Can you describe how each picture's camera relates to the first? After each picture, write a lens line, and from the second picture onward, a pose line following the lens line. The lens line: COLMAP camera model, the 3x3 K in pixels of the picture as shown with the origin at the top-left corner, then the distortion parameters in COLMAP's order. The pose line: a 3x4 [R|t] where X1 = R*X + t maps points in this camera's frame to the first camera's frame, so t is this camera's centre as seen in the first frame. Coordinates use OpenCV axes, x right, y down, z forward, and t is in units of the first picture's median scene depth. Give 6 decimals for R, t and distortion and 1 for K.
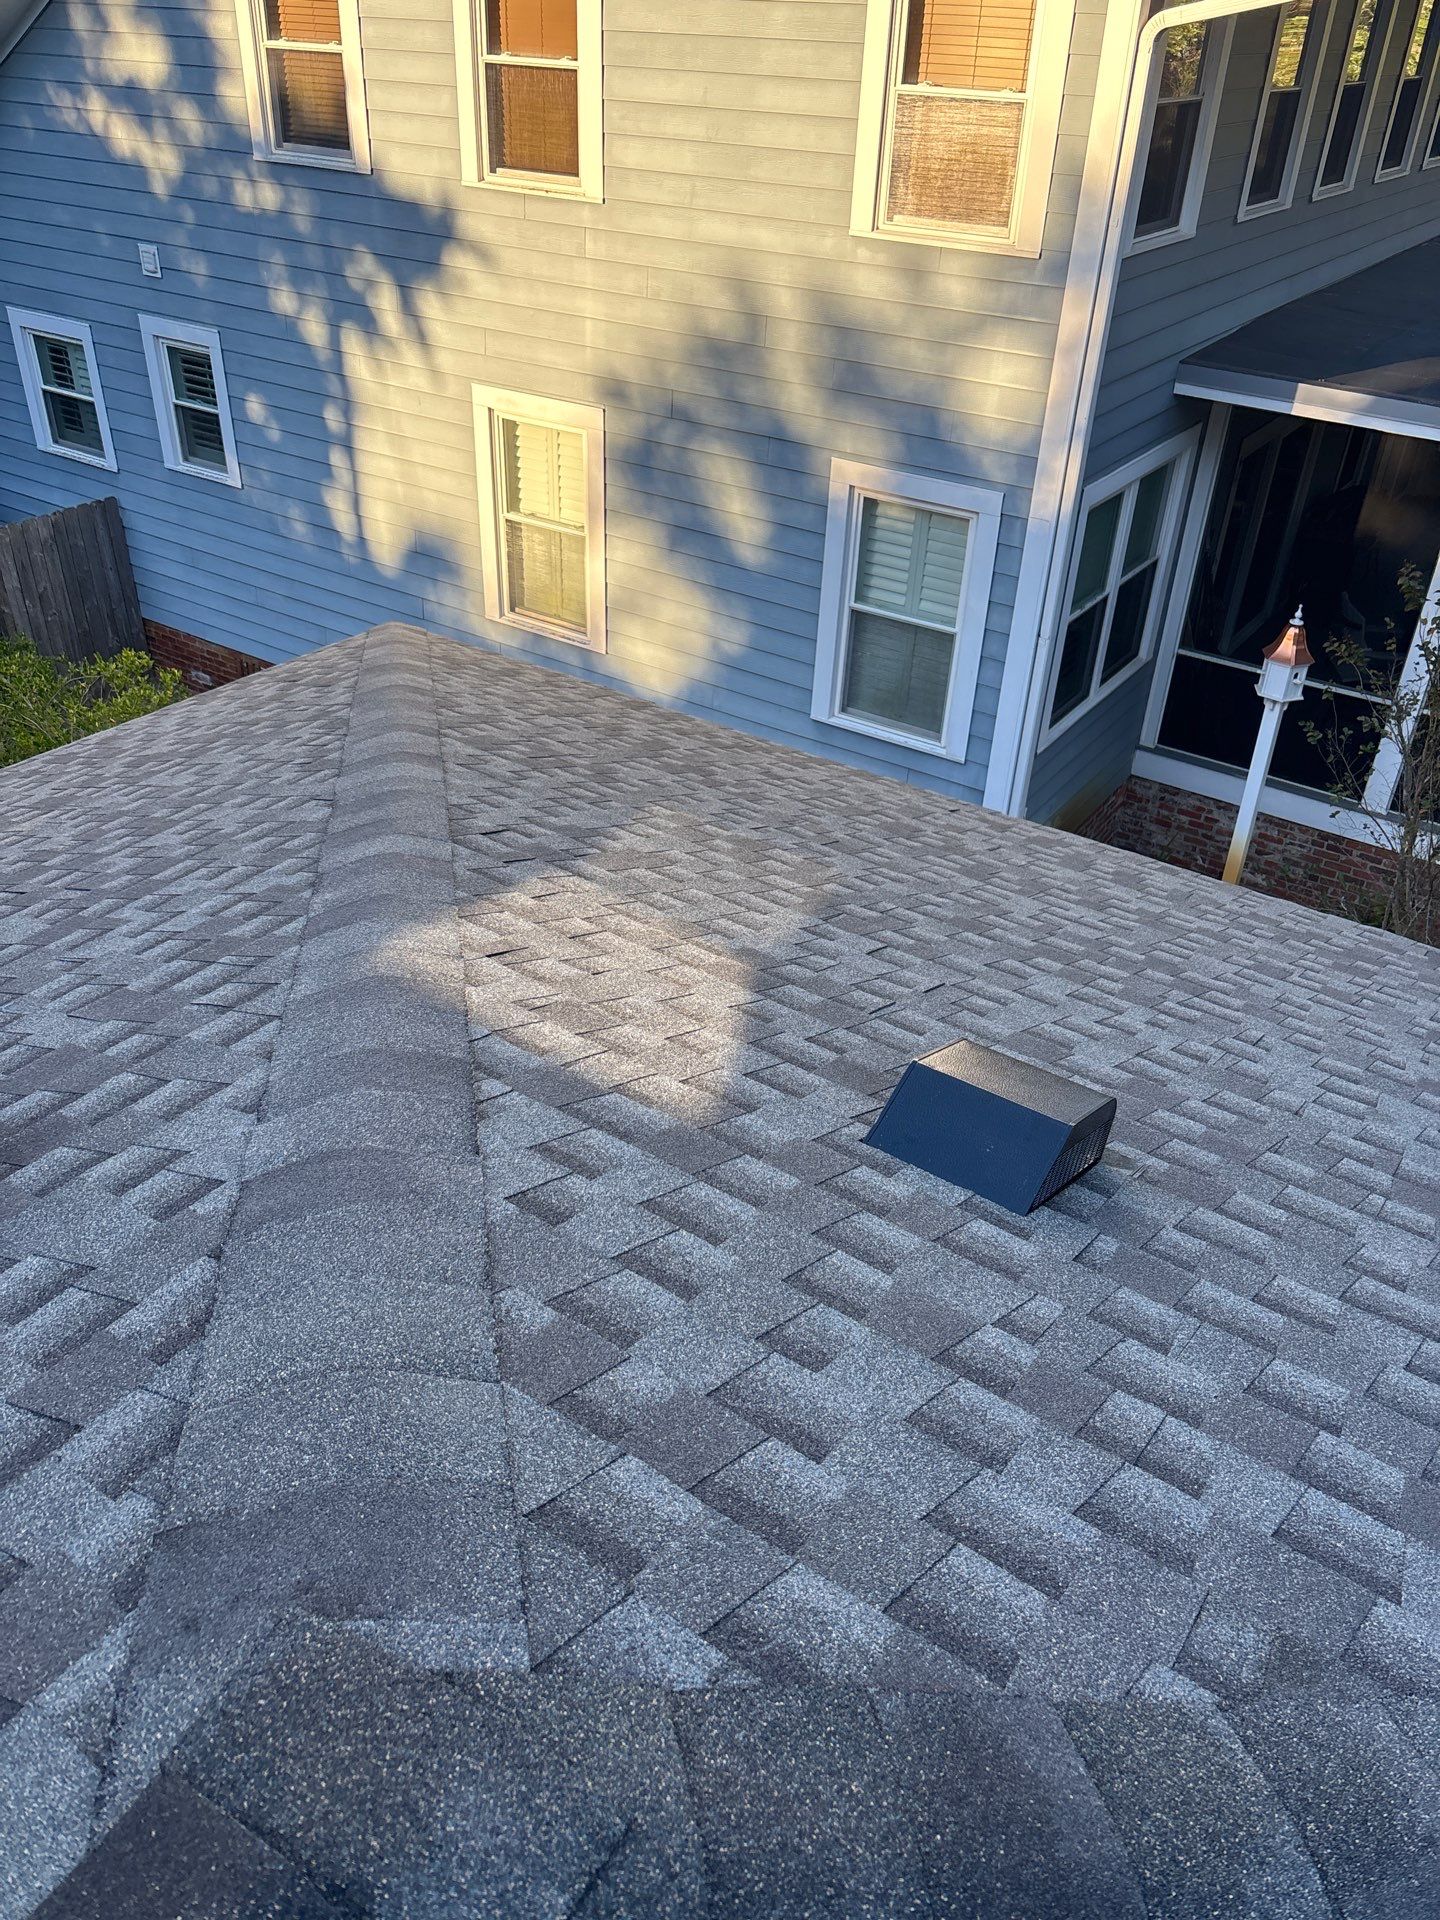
lens RADIAL K [[1454.1, 0, 720.0], [0, 1454.1, 960.0], [0, 0, 1]] dist [0.066732, -0.085191]
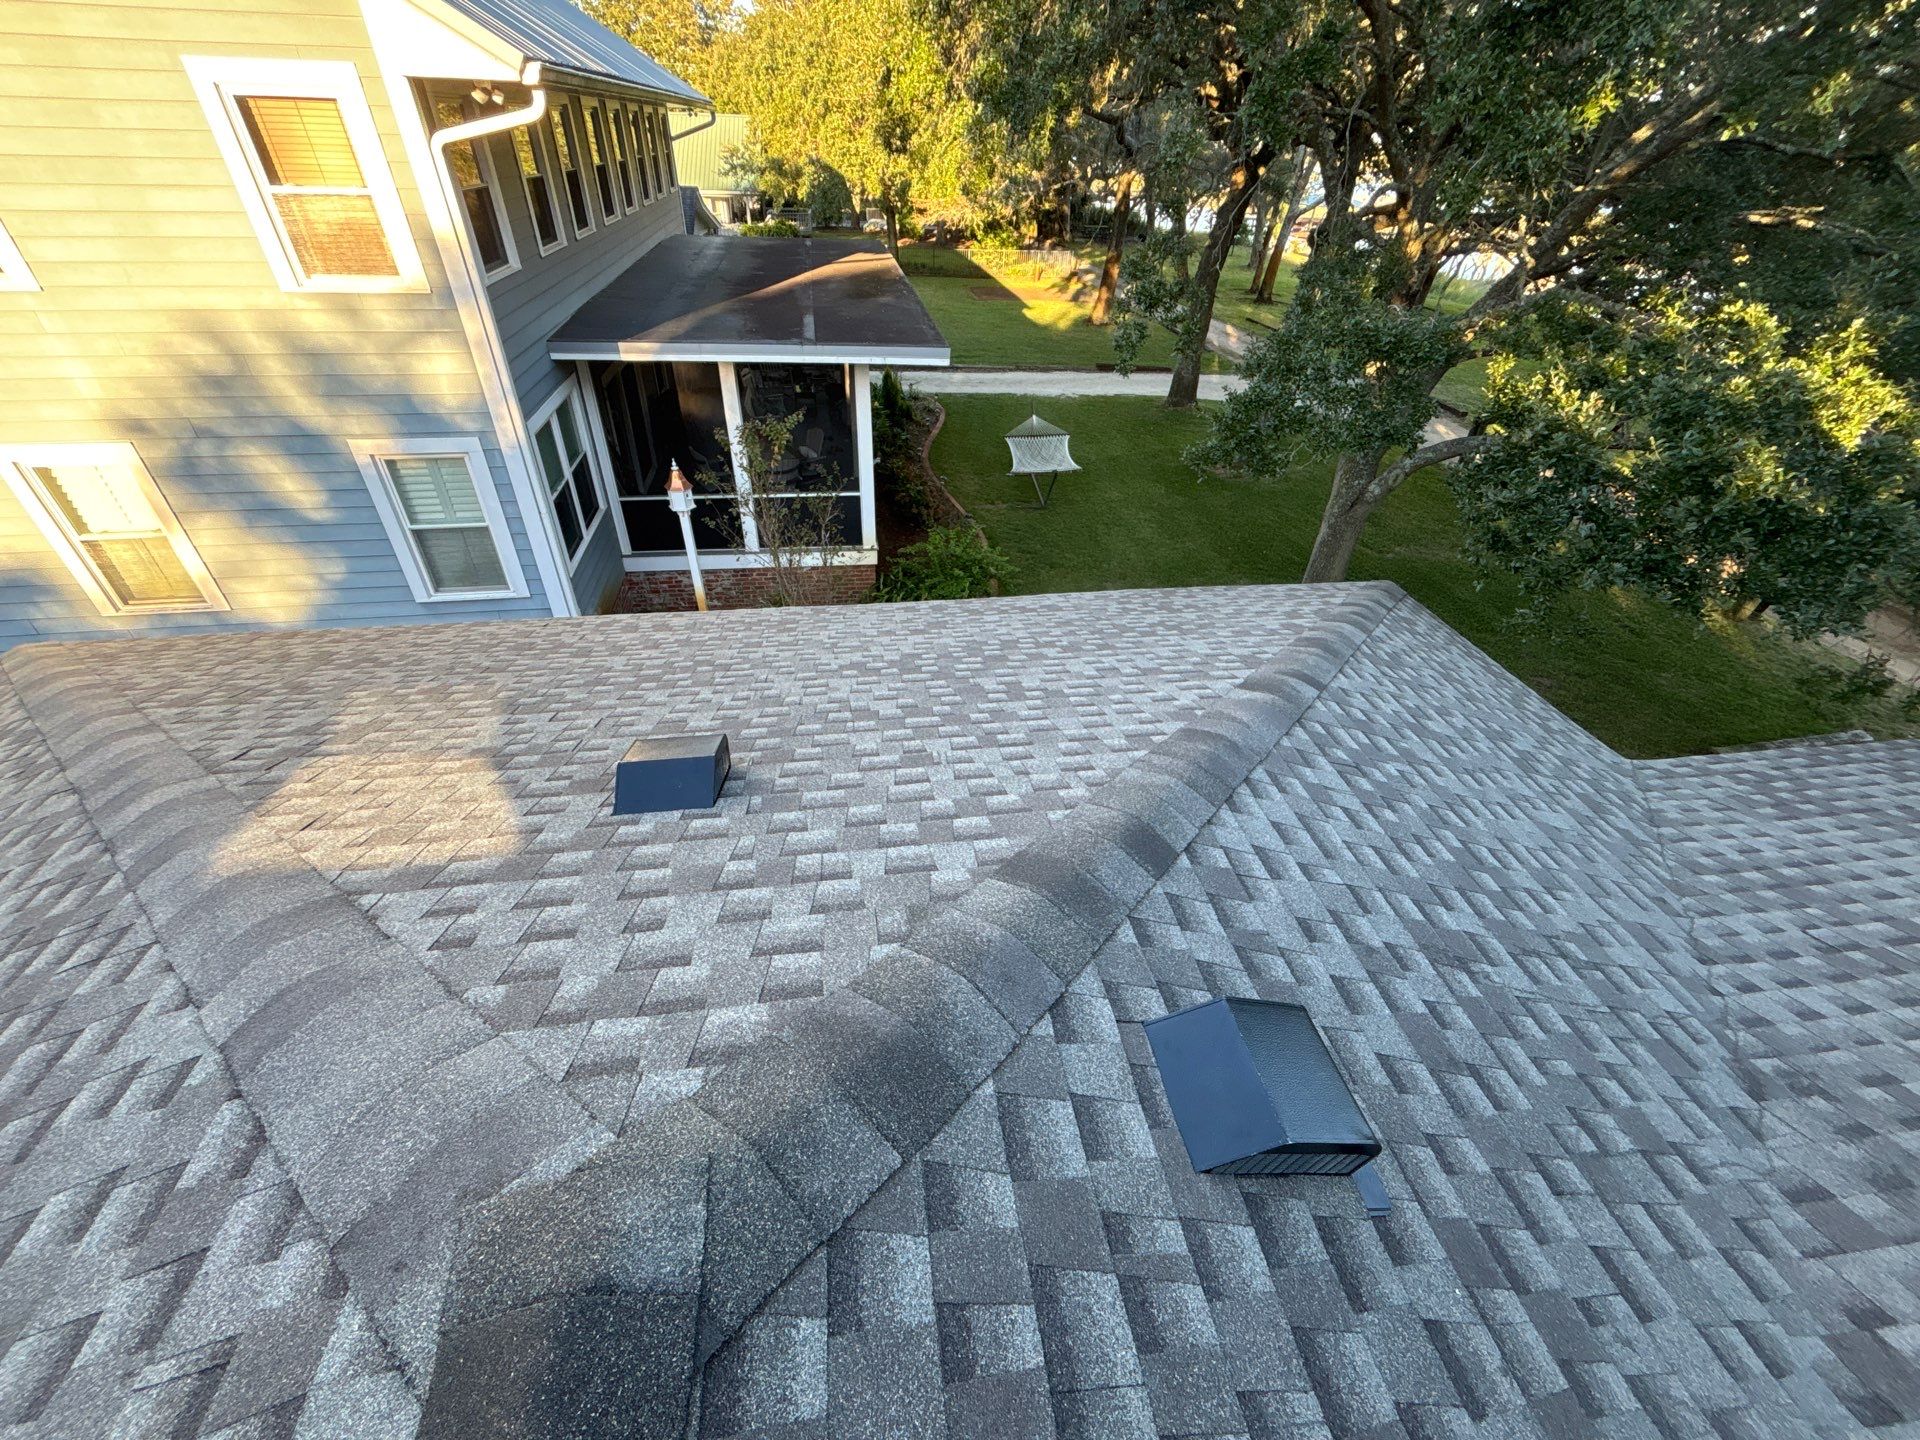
lens RADIAL K [[776.6, 0, 956.5], [0, 776.6, 722.4], [0, 0, 1]] dist [0.001011, -0.000149]
pose [[0.731639, -0.422692, 0.534824, -0.029054], [0.372887, 0.904928, 0.205090, -0.009300], [-0.570666, 0.049377, 0.819696, -0.020630]]
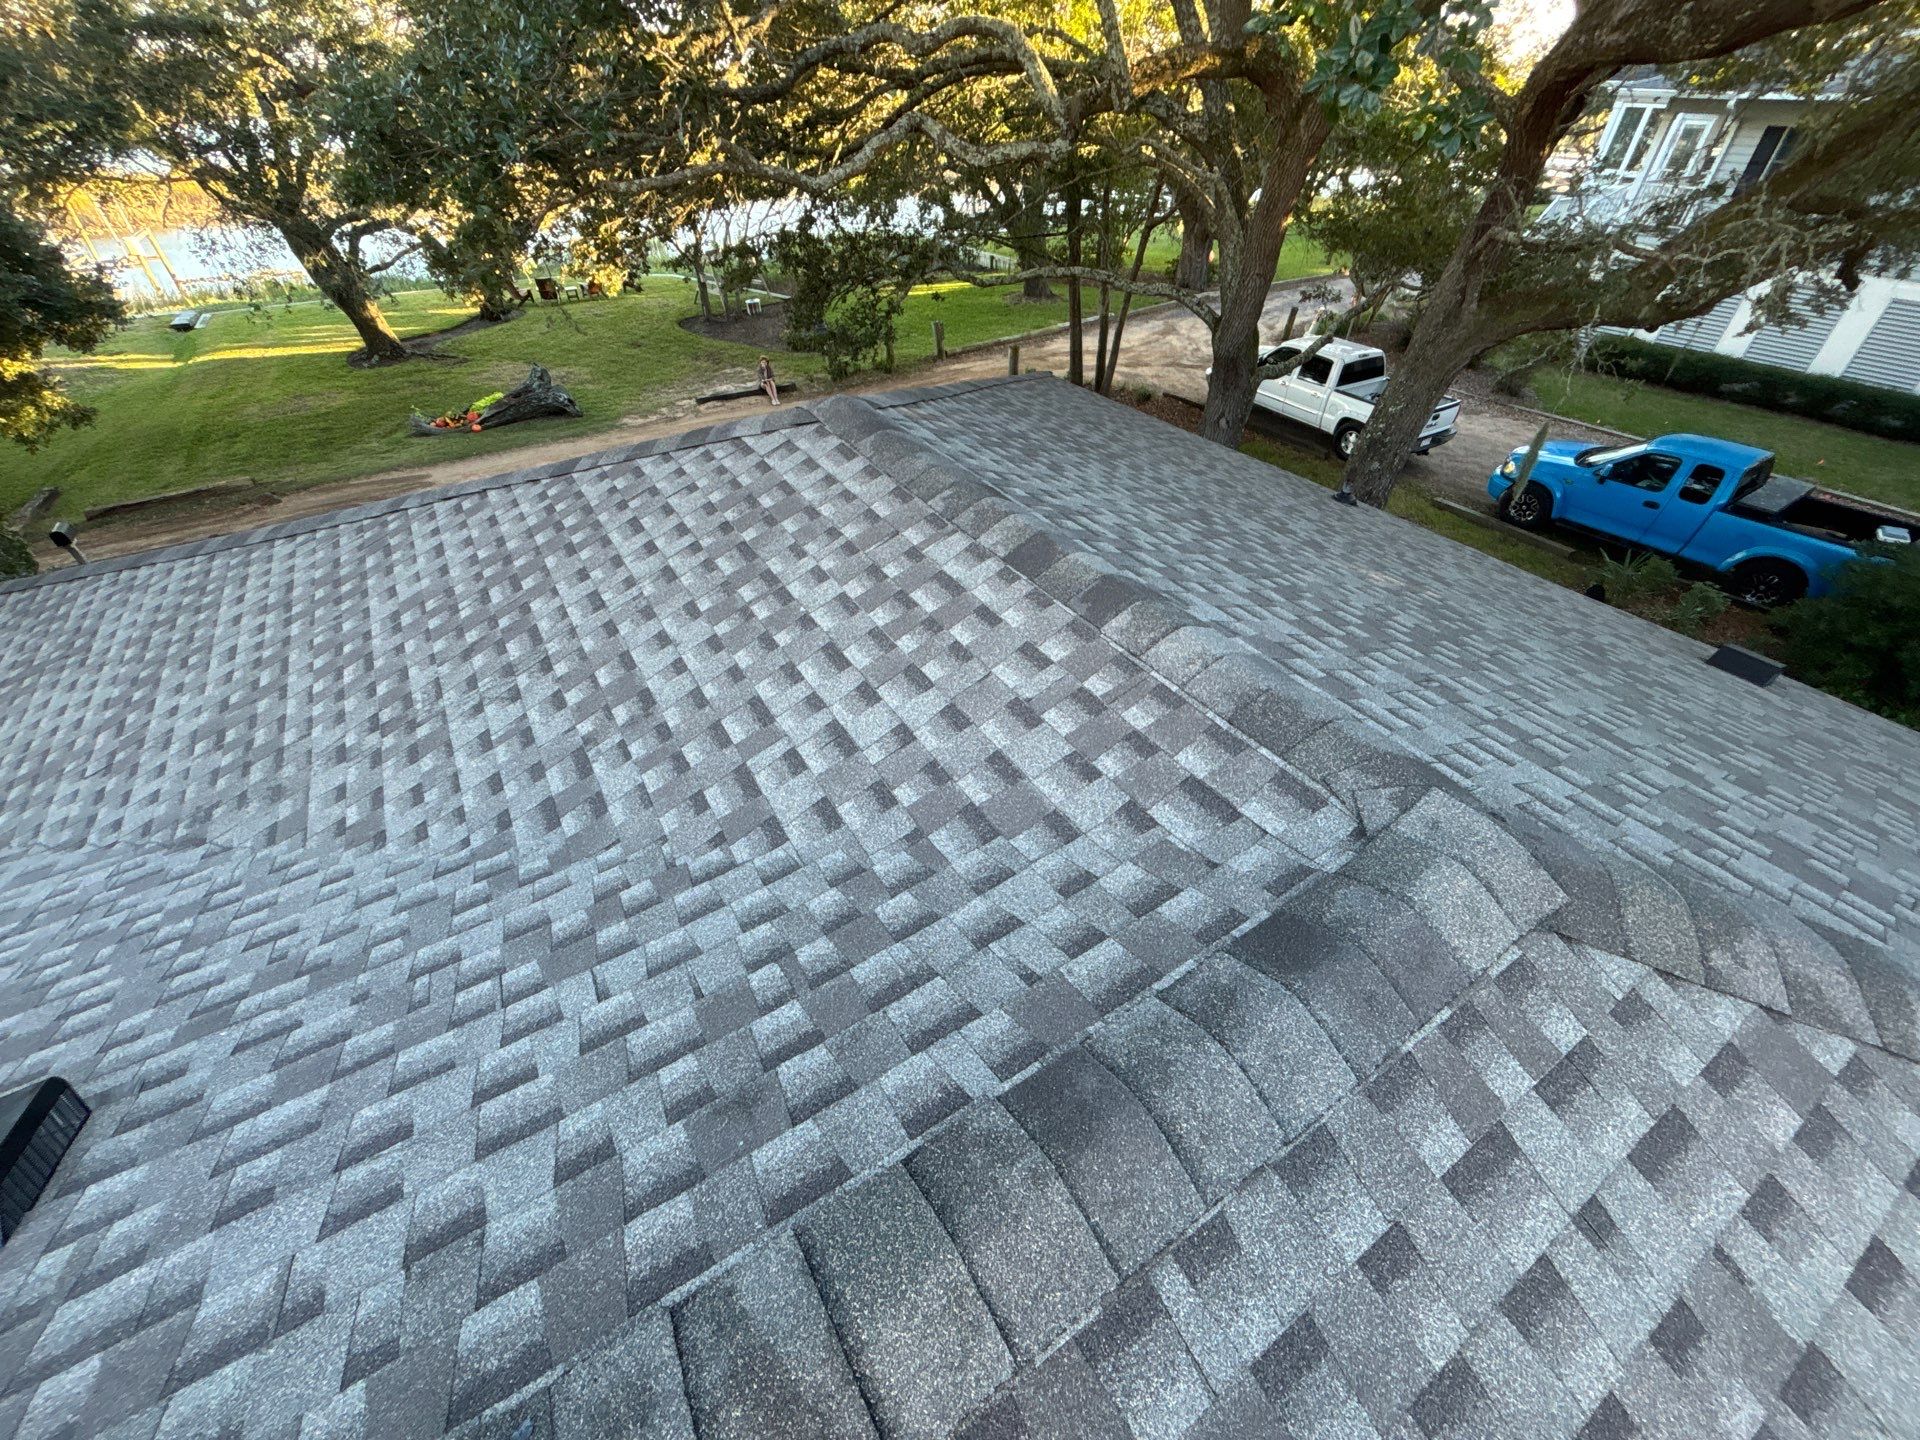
lens RADIAL K [[780.5, 0, 960.0], [0, 780.5, 720.0], [0, 0, 1]] dist [-0.004587, -0.000630]
pose [[-0.921233, -0.274066, 0.276074, -0.228762], [0.189237, 0.304326, 0.933582, -0.017810], [-0.339880, 0.912290, -0.228492, -0.054913]]
